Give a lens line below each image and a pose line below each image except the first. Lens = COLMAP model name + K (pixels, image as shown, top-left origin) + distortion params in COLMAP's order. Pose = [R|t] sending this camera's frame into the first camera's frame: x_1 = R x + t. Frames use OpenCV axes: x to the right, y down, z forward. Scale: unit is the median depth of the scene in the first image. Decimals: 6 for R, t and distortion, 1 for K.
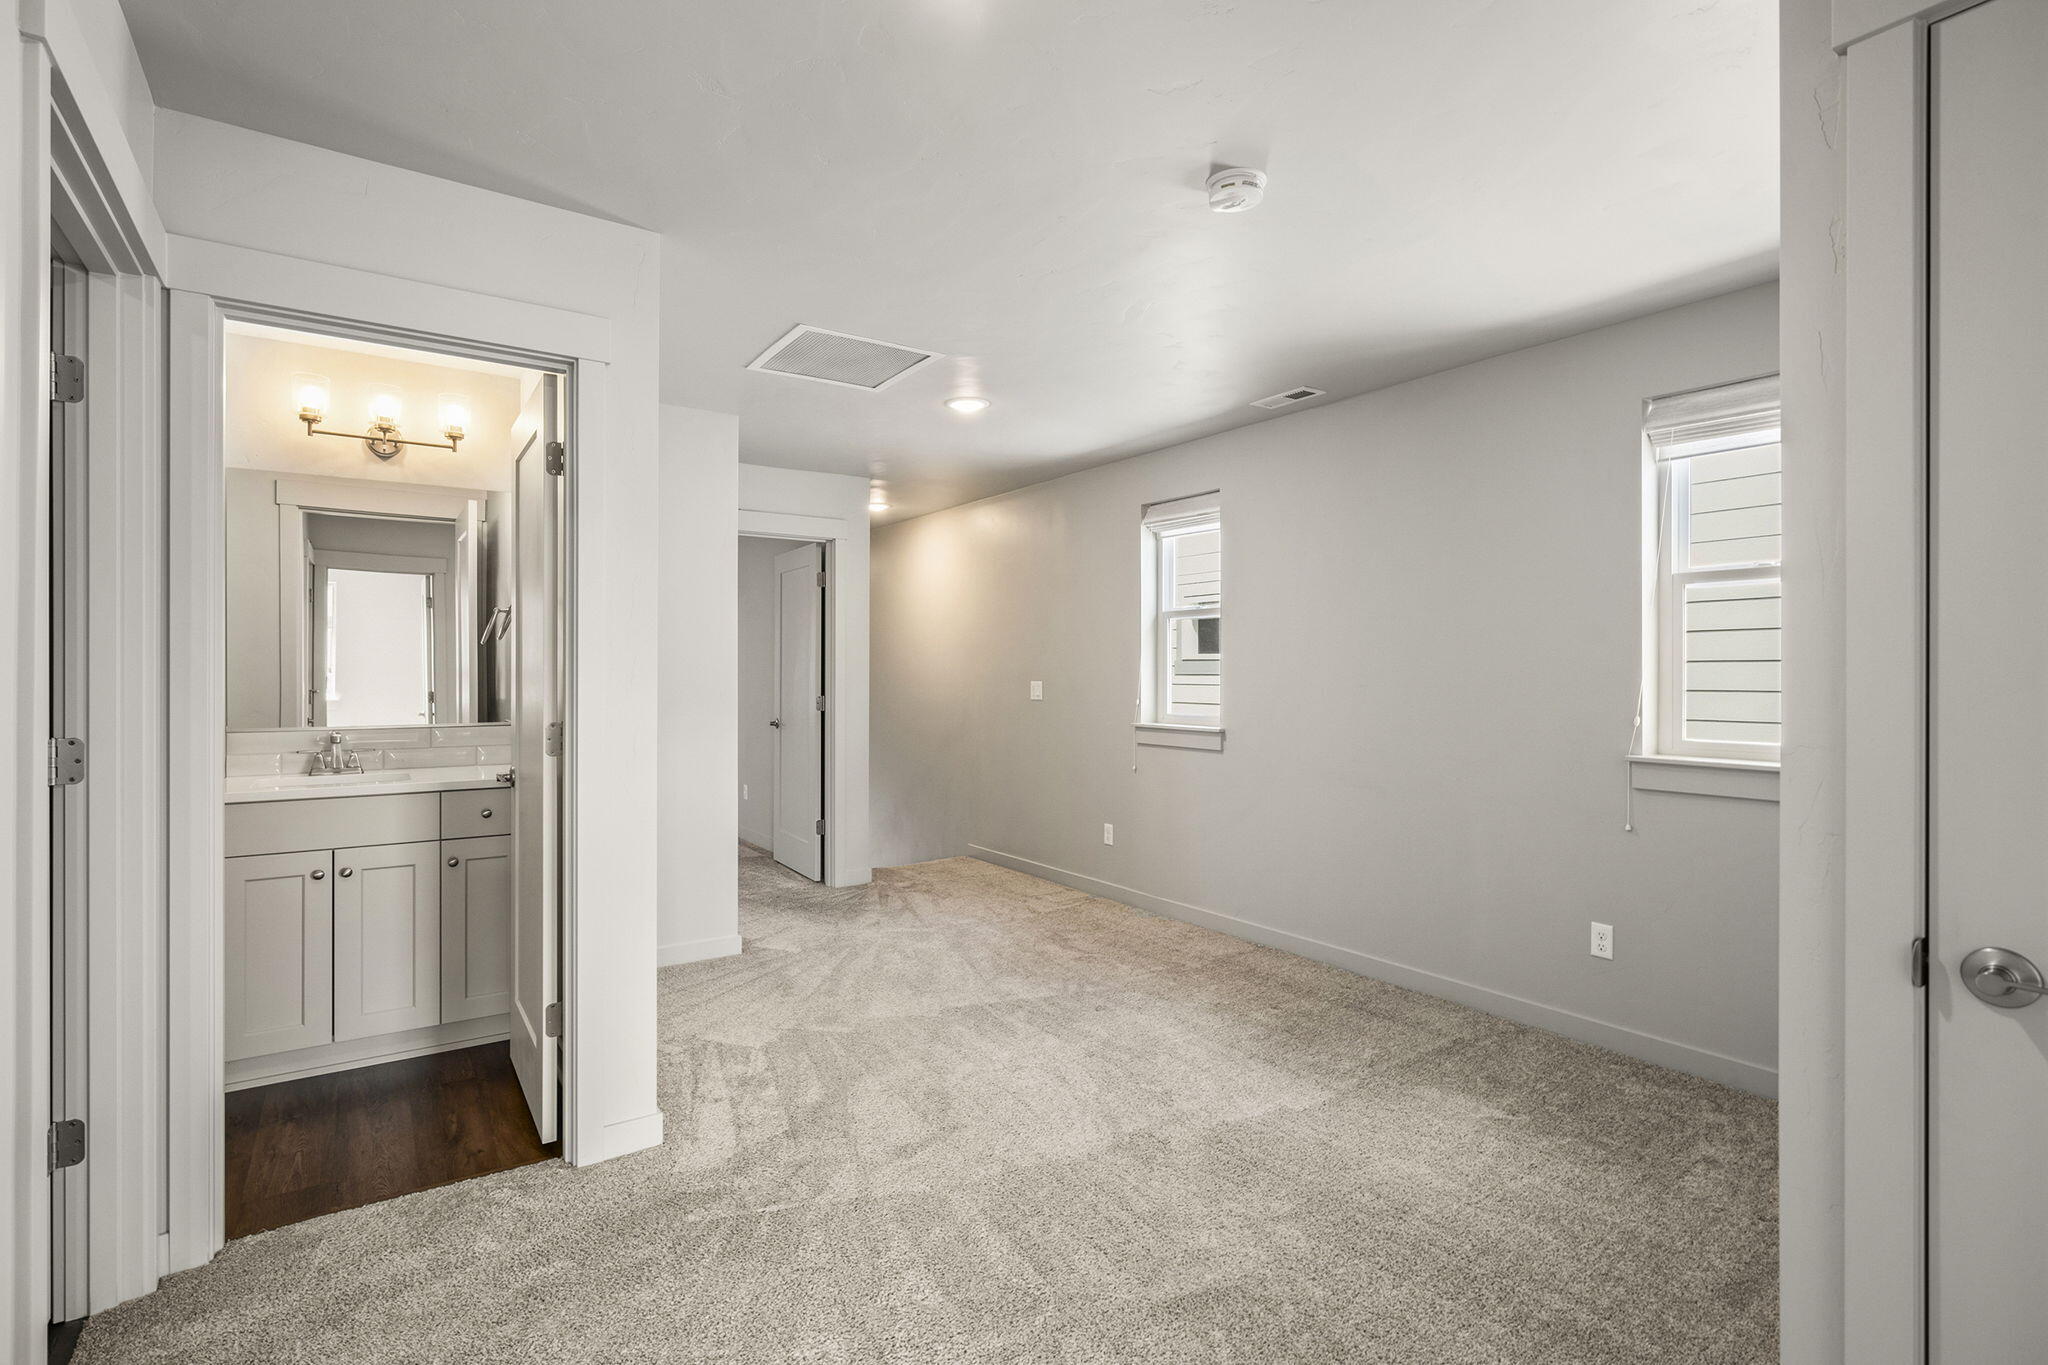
lens RADIAL K [[948.2, 0, 1026.0], [0, 948.2, 657.1], [0, 0, 1]] dist [-0.000231, 0.000409]
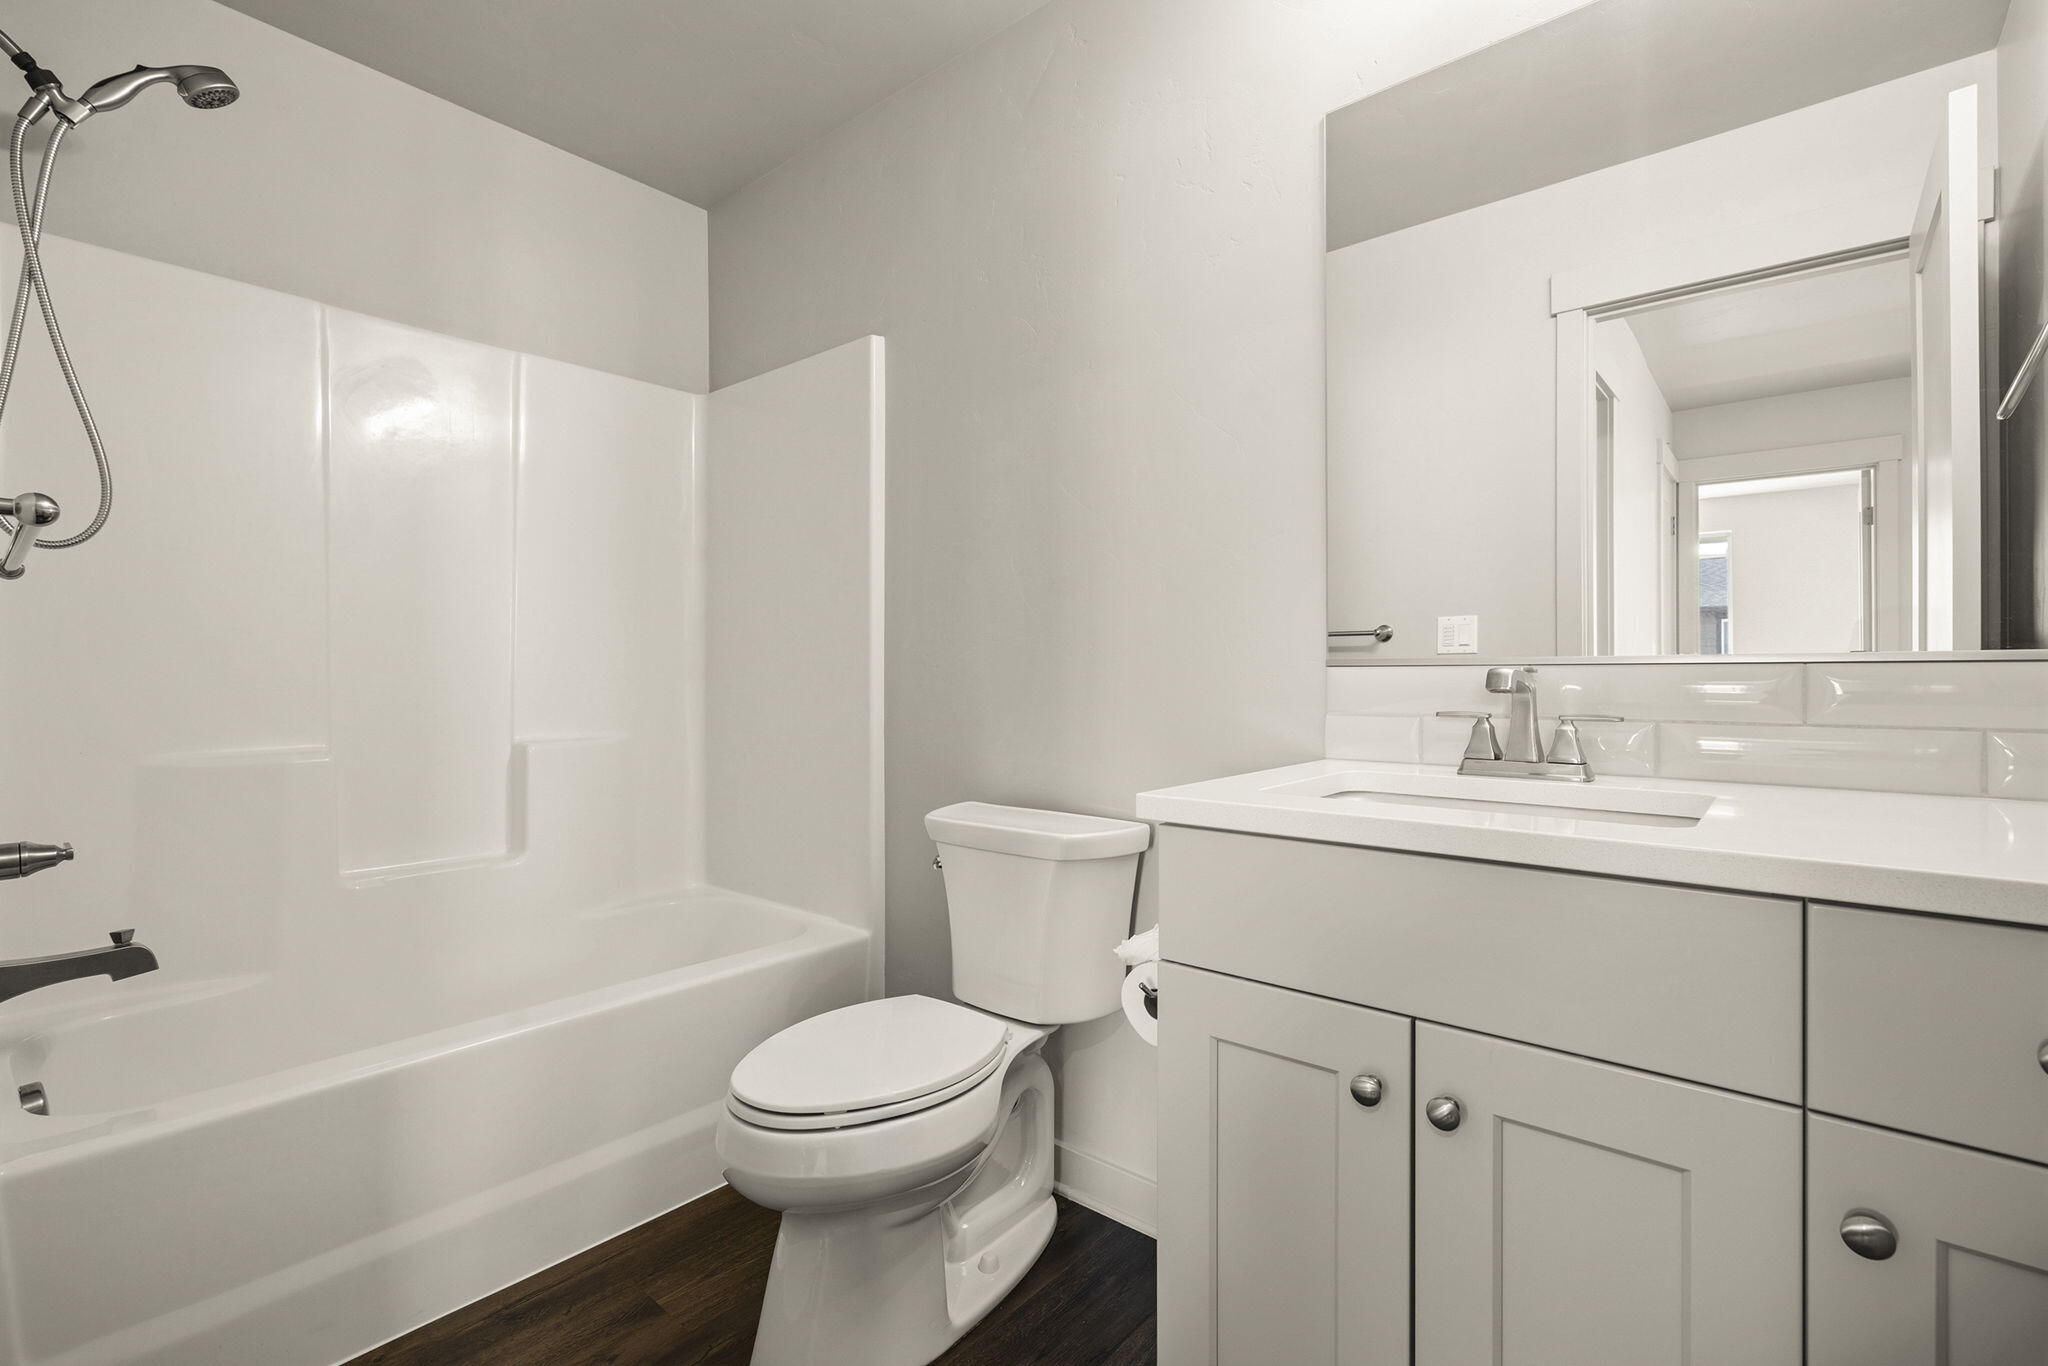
lens RADIAL K [[867.2, 0, 1074.2], [0, 867.2, 681.8], [0, 0, 1]] dist [-0.000597, 0.000045]
pose [[0.247326, 0.000531, -0.968932, -0.428017], [0.008531, 0.999960, 0.002726, 0.080824], [0.968895, -0.008940, 0.247311, 0.726672]]
